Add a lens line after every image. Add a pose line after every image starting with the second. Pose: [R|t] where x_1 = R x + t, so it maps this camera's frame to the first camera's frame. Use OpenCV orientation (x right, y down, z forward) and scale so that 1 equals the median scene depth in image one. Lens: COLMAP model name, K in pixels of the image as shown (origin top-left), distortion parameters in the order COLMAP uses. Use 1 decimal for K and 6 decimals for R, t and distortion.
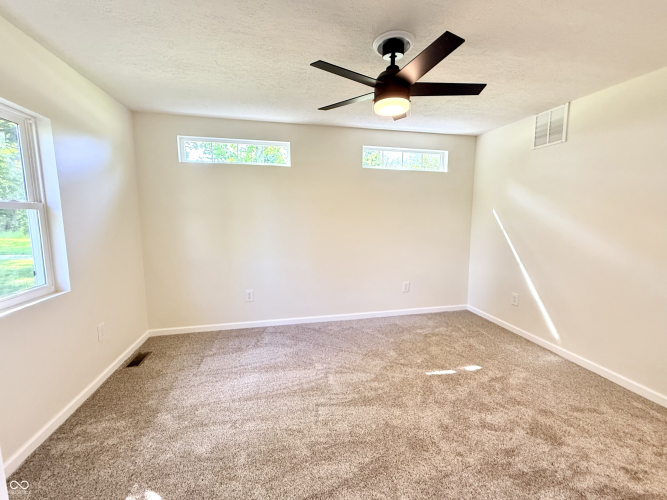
lens RADIAL K [[265.4, 0, 333.5], [0, 265.4, 250.0], [0, 0, 1]] dist [0.001468, -0.000002]
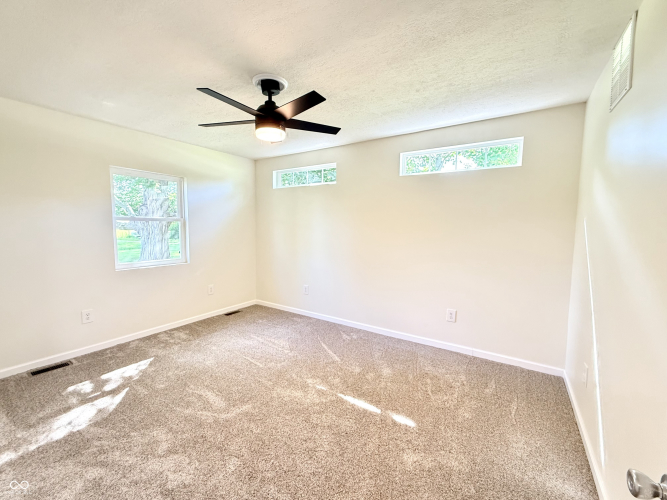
lens RADIAL K [[265.4, 0, 333.5], [0, 265.4, 250.0], [0, 0, 1]] dist [0.001468, -0.000002]
pose [[0.716055, 0.072441, -0.694275, 0.741245], [-0.095557, 0.995410, 0.005306, -0.037669], [0.691473, 0.062543, 0.719690, 0.213445]]
